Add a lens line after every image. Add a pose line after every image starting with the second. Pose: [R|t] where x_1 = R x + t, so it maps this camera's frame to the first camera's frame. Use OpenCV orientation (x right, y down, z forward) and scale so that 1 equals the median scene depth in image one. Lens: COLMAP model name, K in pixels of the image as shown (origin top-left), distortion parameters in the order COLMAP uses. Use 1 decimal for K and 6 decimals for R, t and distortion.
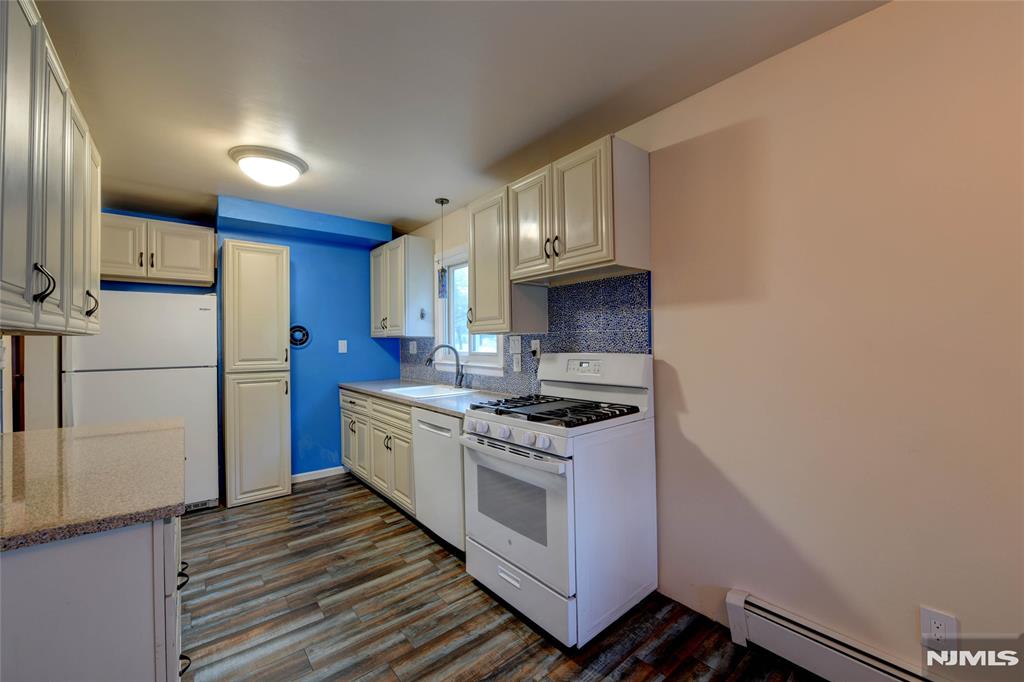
lens RADIAL K [[404.6, 0, 515.2], [0, 404.6, 340.1], [0, 0, 1]] dist [-0.012388, -0.000315]
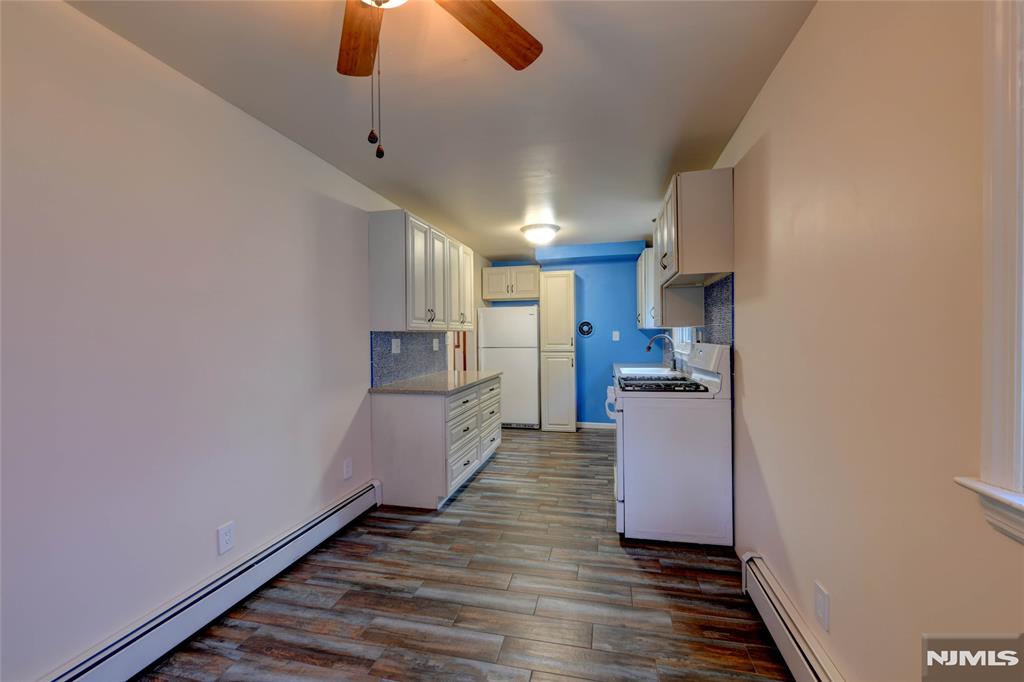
lens RADIAL K [[404.6, 0, 510.6], [0, 404.6, 338.3], [0, 0, 1]] dist [-0.012388, -0.000315]
pose [[0.598106, 0.008310, -0.801374, 0.755926], [0.010882, 0.999770, 0.018489, -0.008431], [0.801343, -0.019779, 0.597878, -0.161323]]
